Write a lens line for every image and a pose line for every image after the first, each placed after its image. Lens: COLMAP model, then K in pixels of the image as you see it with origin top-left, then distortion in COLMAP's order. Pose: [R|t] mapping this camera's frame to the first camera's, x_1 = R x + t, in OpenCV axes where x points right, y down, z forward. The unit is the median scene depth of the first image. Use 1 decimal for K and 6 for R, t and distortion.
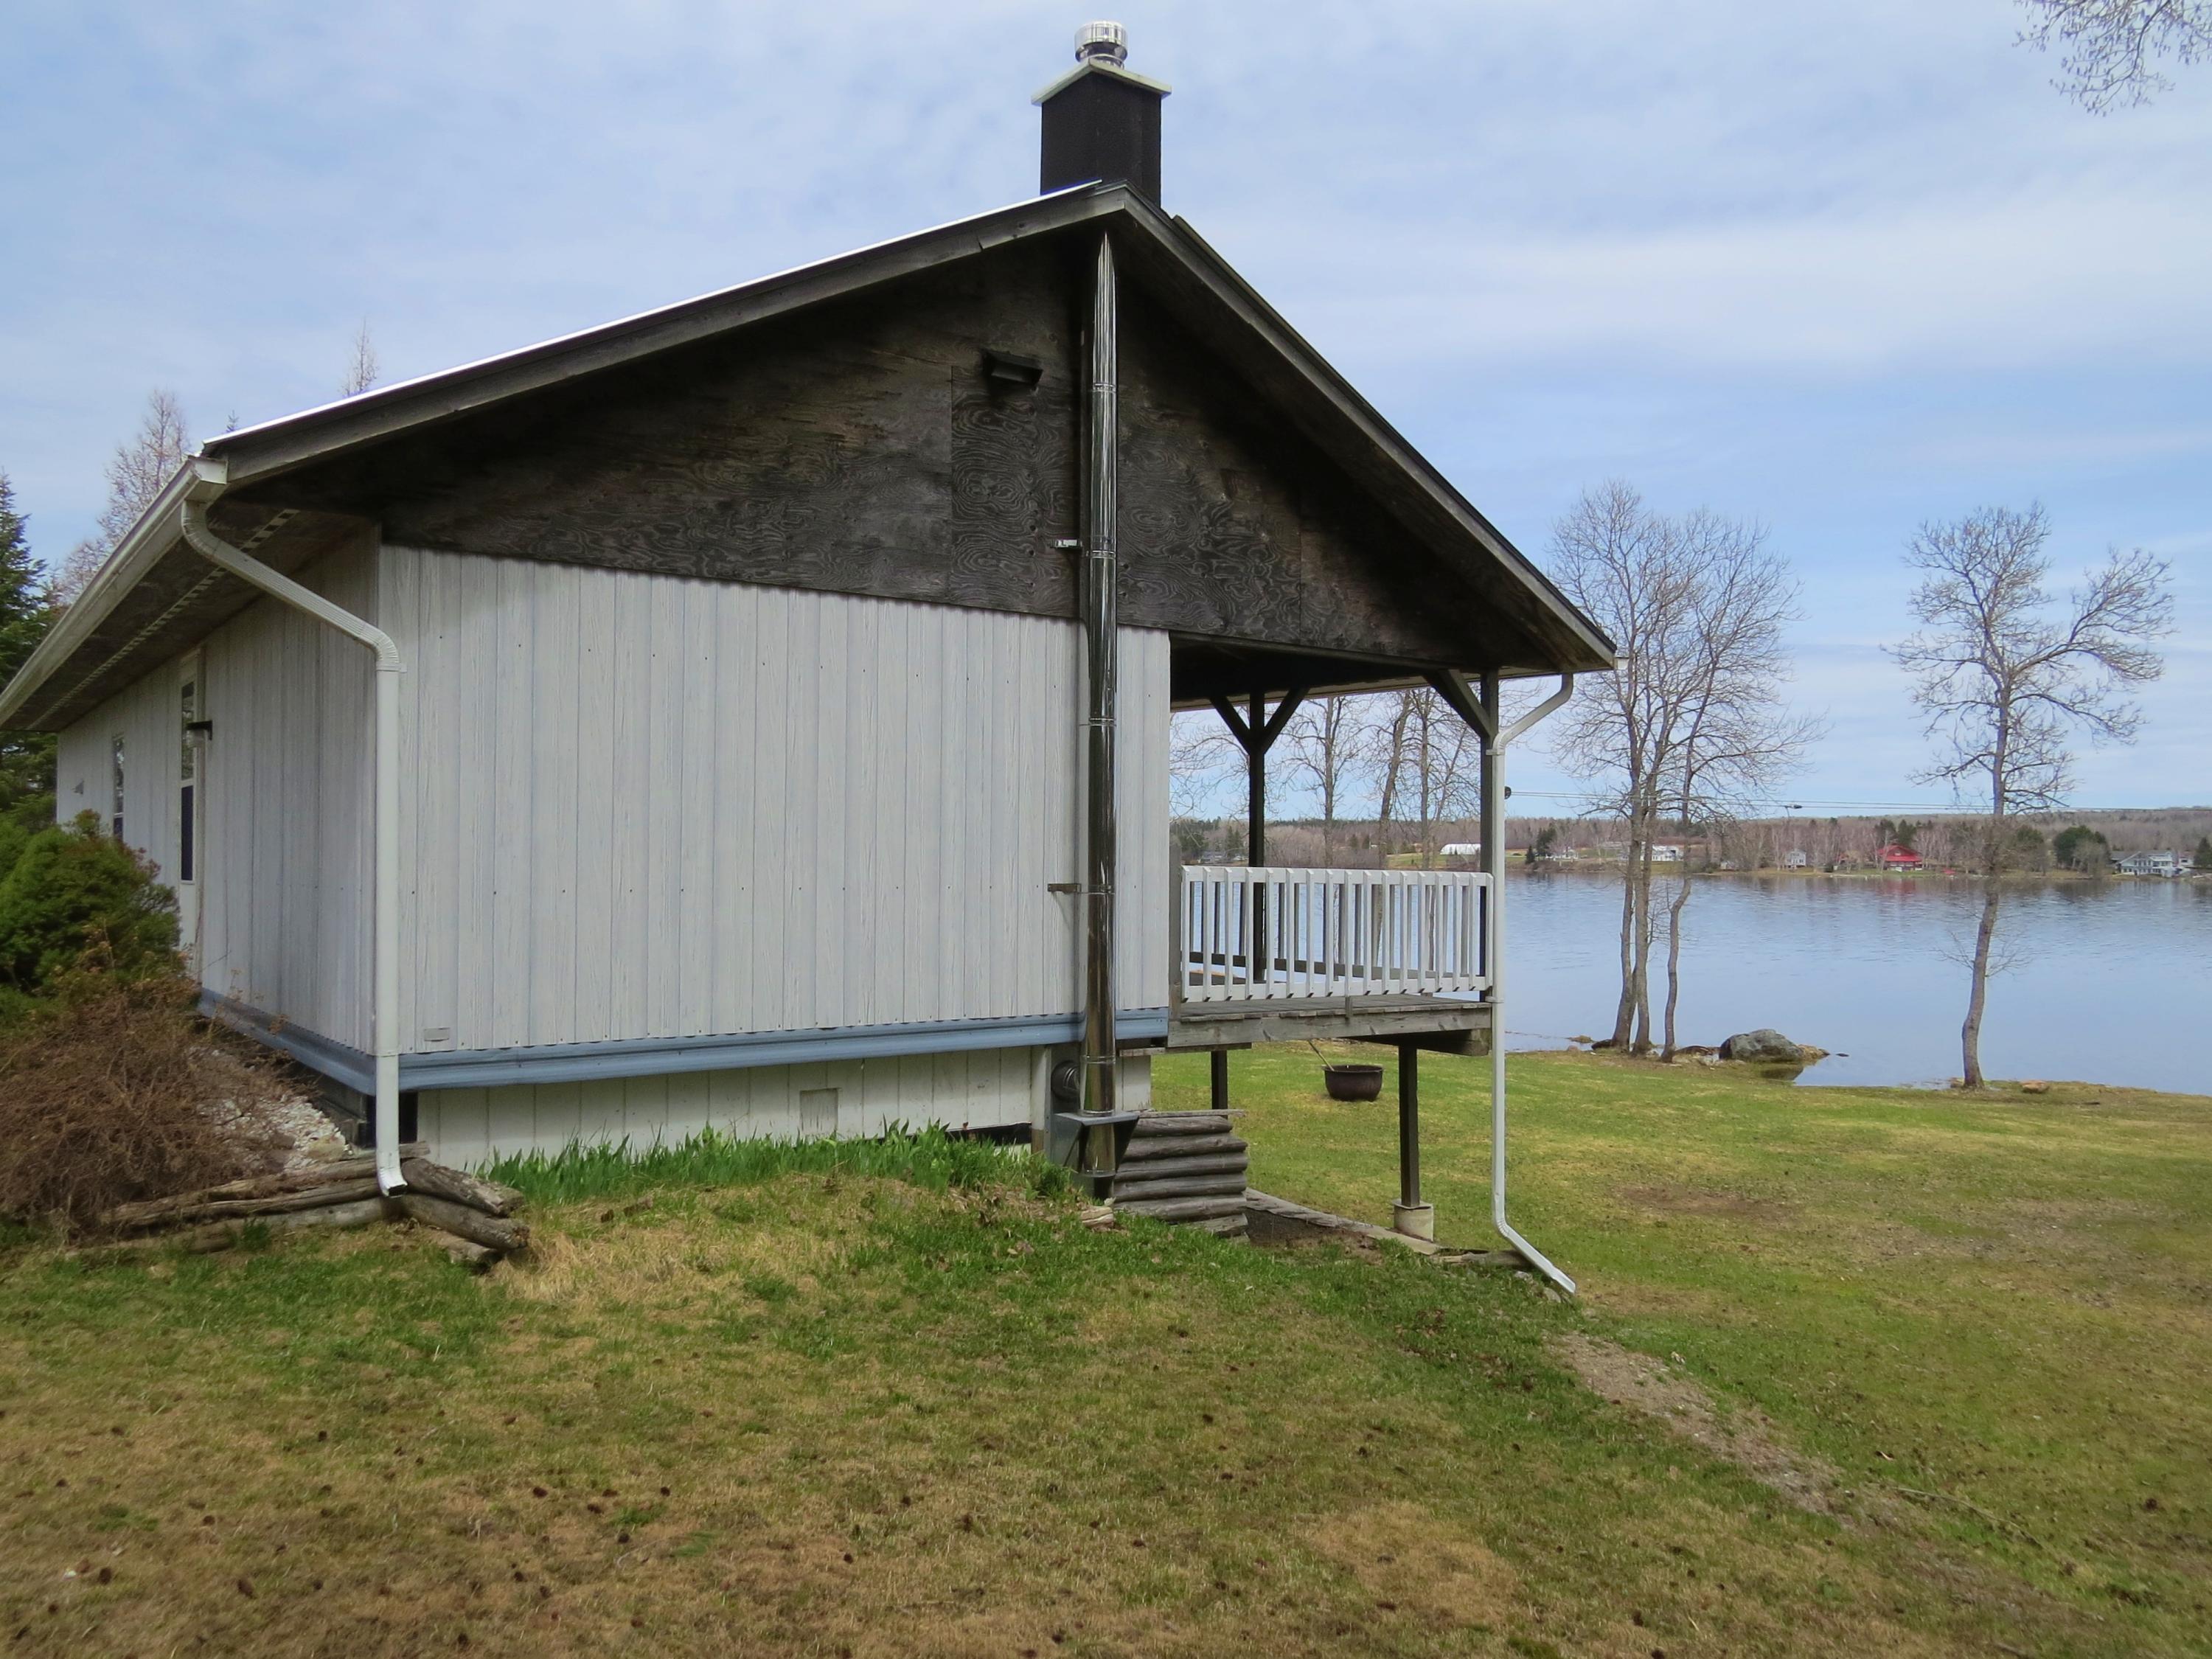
lens RADIAL K [[1737.4, 0, 1106.0], [0, 1737.4, 829.5], [0, 0, 1]] dist [0.000442, 0.001231]
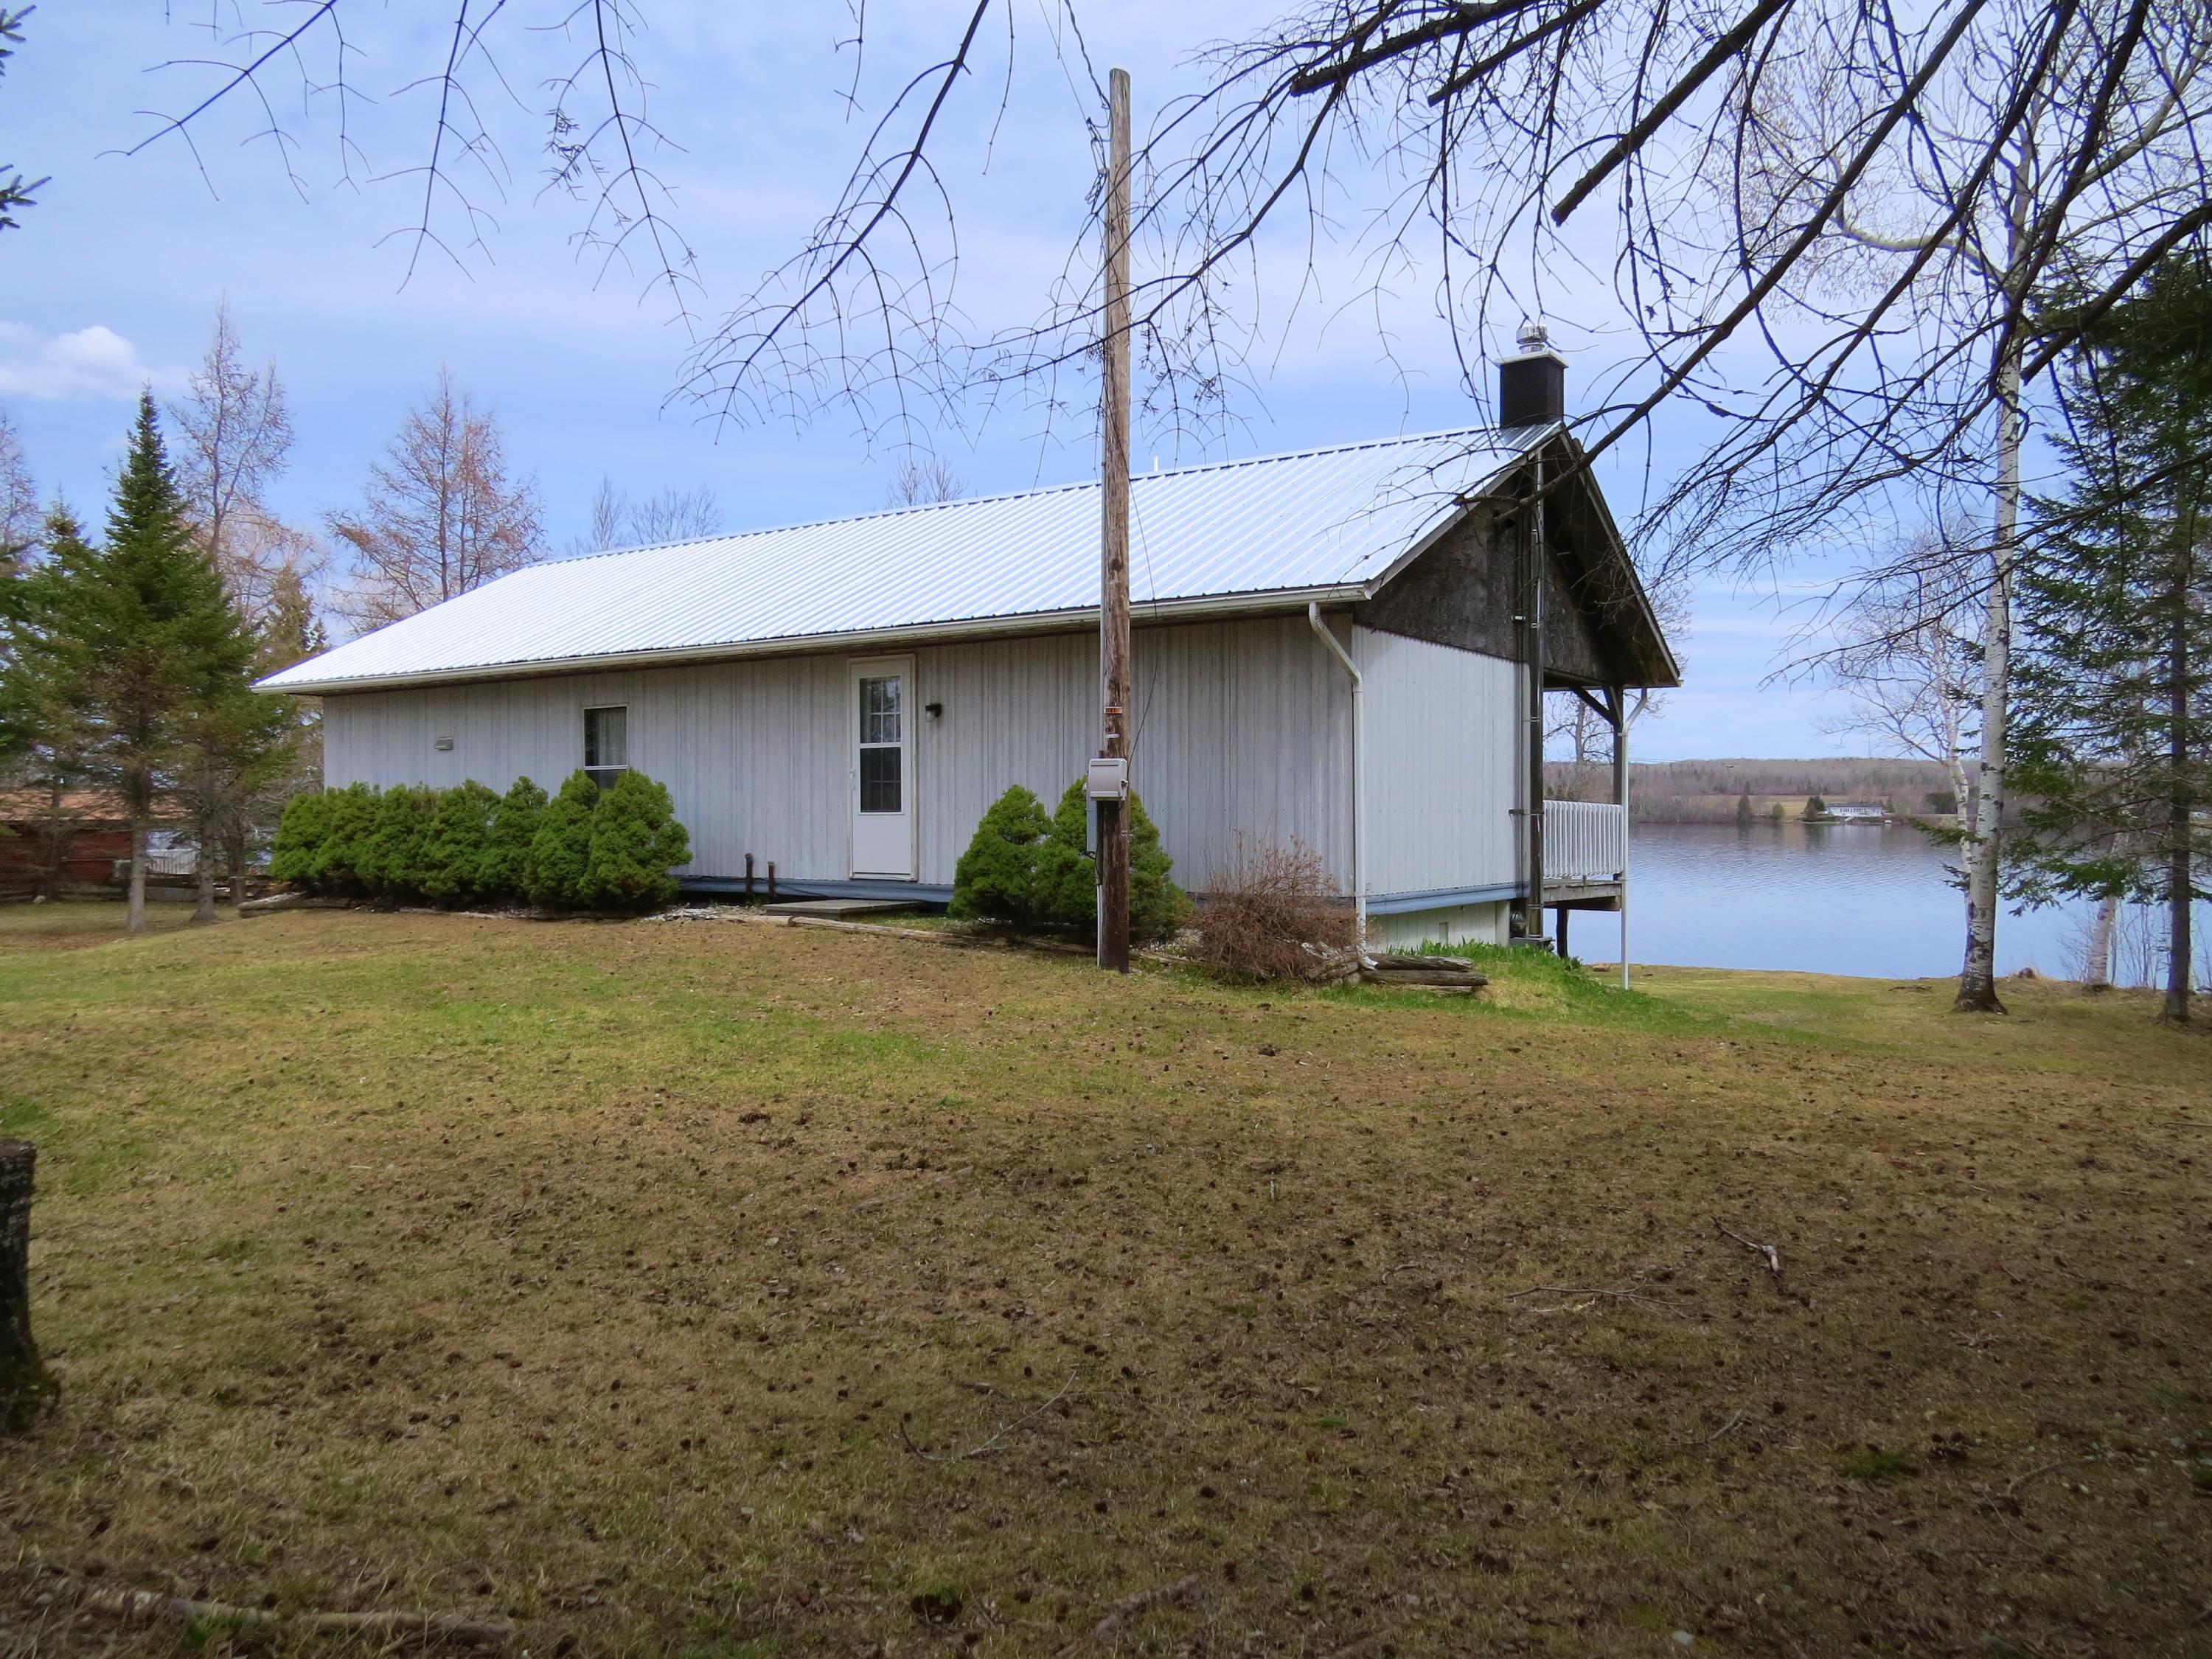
lens RADIAL K [[1702.3, 0, 1106.0], [0, 1702.3, 829.5], [0, 0, 1]] dist [-0.007378, -0.004325]
pose [[0.945721, -0.008689, 0.324862, -0.266469], [-0.000725, 0.999584, 0.028847, 0.000489], [-0.324977, -0.027517, 0.945321, -0.138256]]
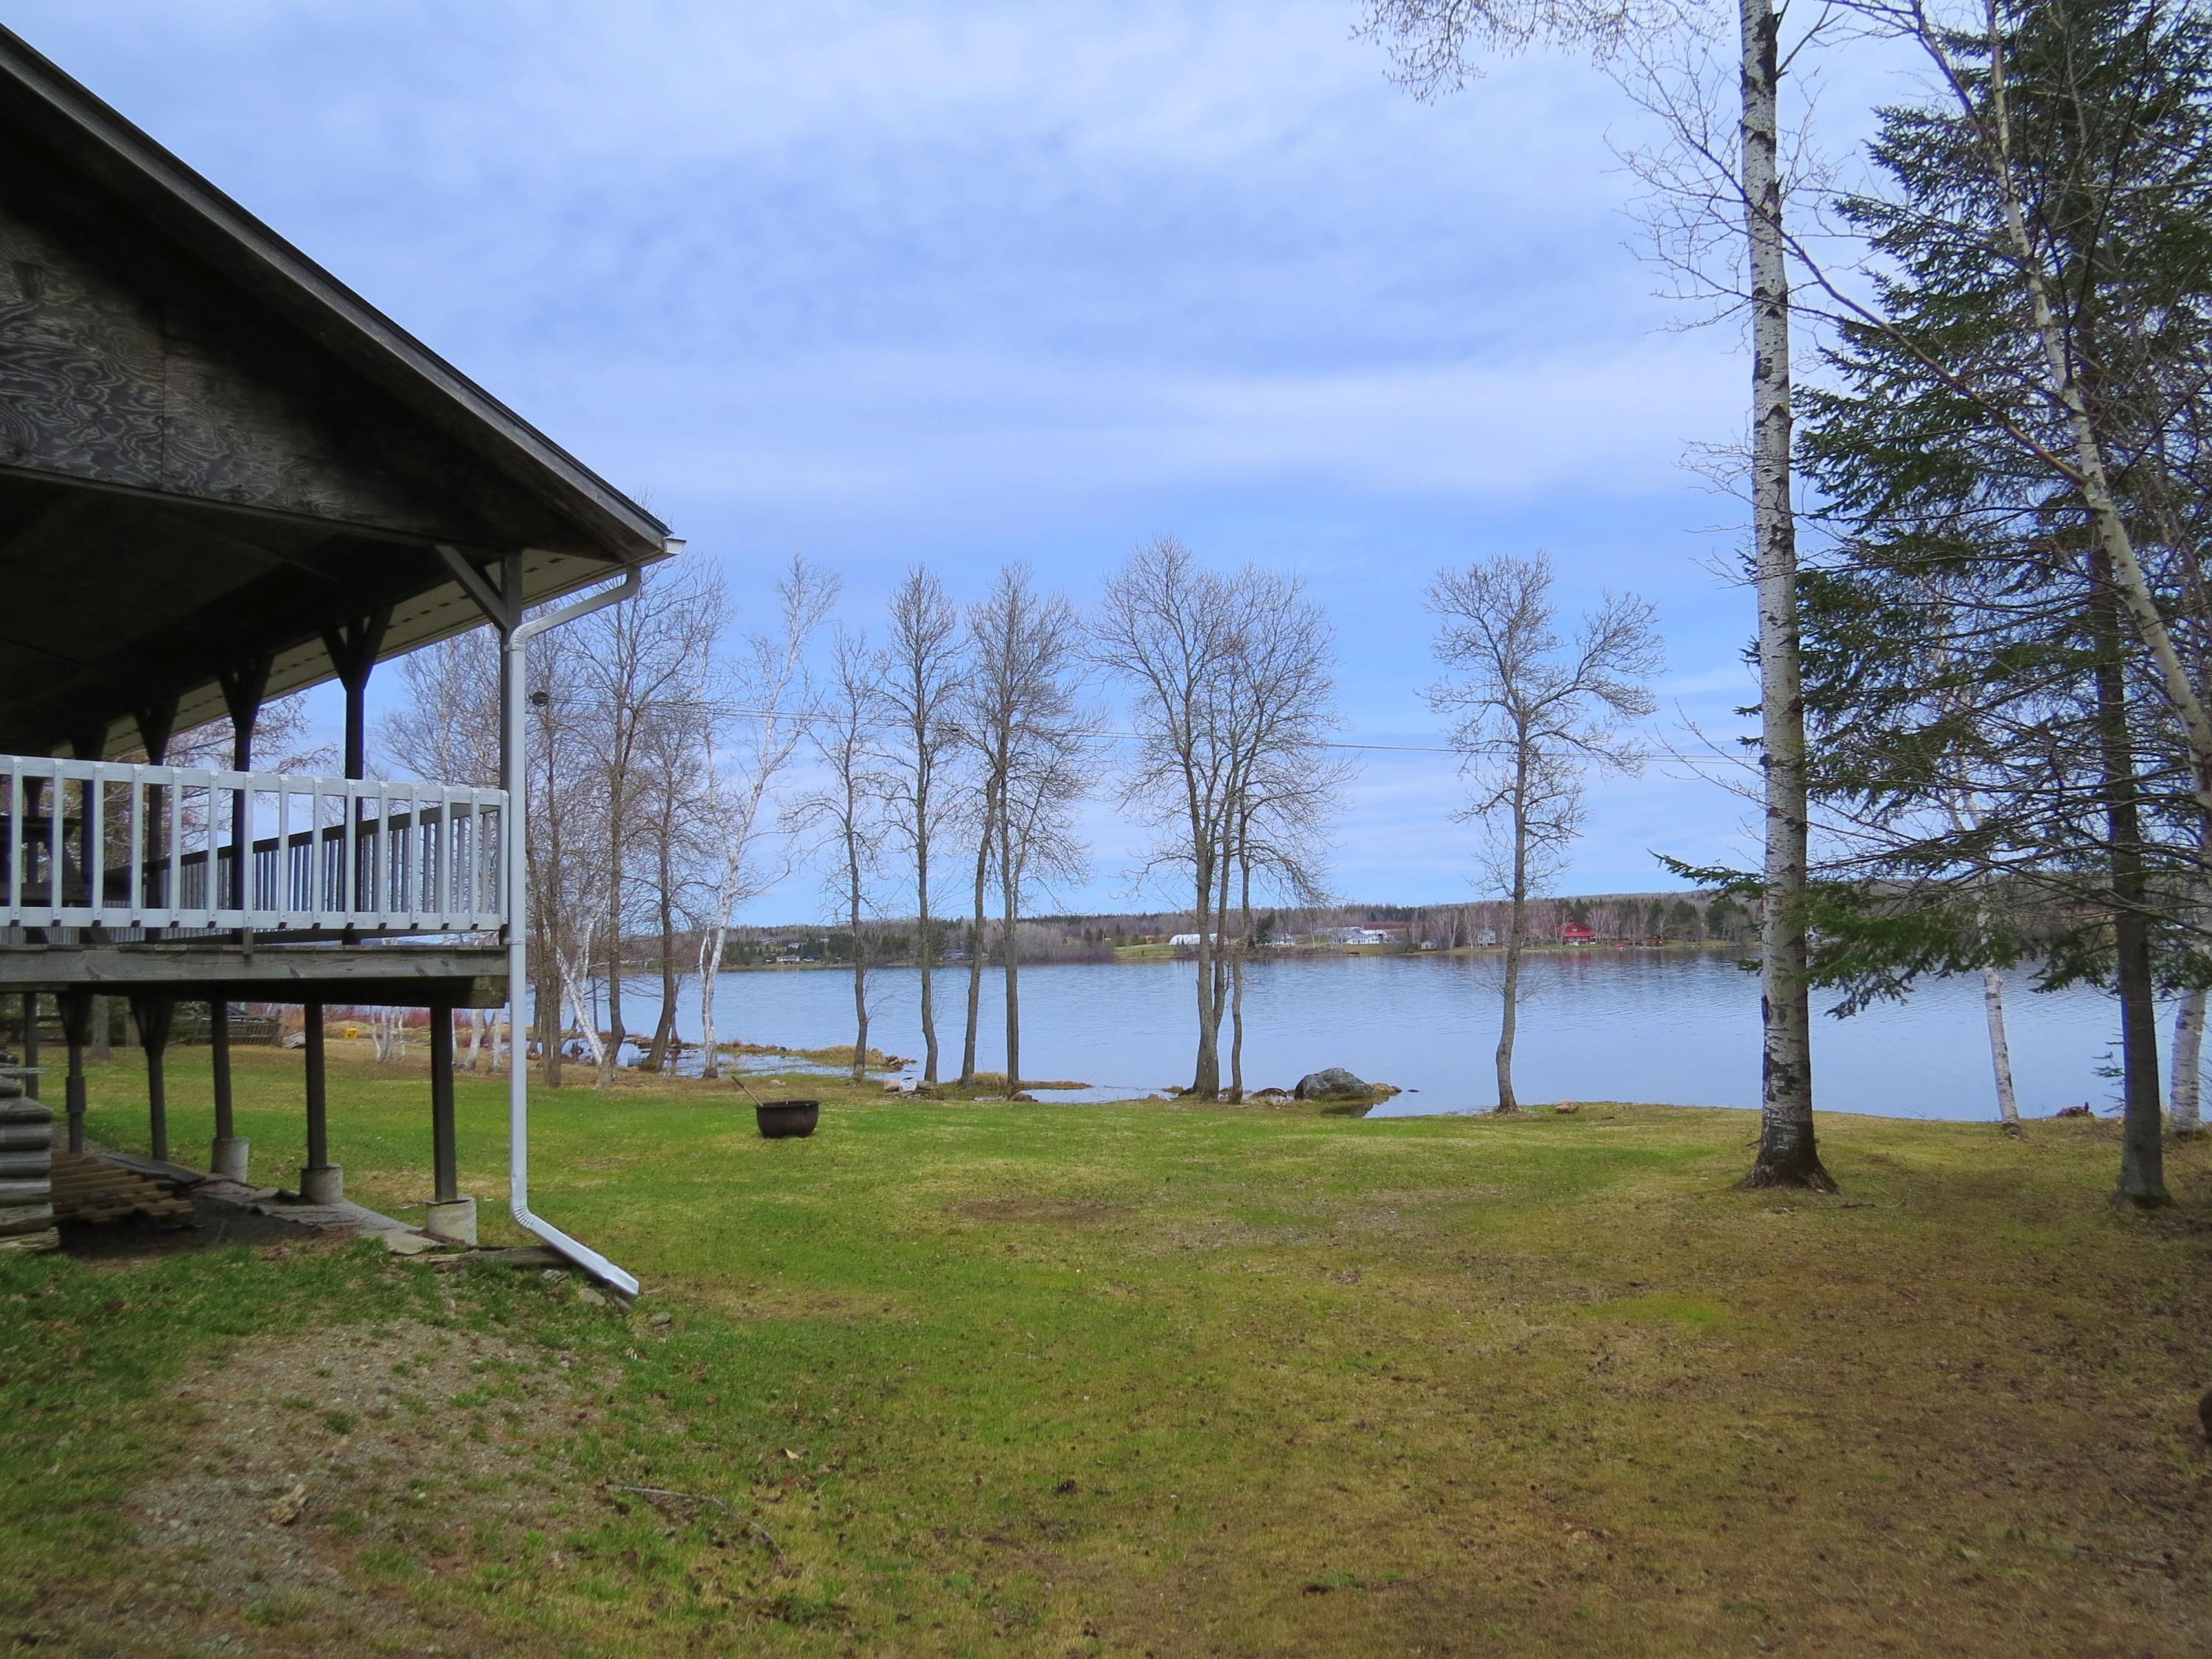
lens RADIAL K [[1643.6, 0, 1106.0], [0, 1643.6, 829.5], [0, 0, 1]] dist [-0.004592, -0.005325]
pose [[0.989943, -0.024105, 0.139396, 0.127970], [0.032893, 0.997590, -0.061092, 0.032834], [-0.137588, 0.065062, 0.988350, 0.057366]]
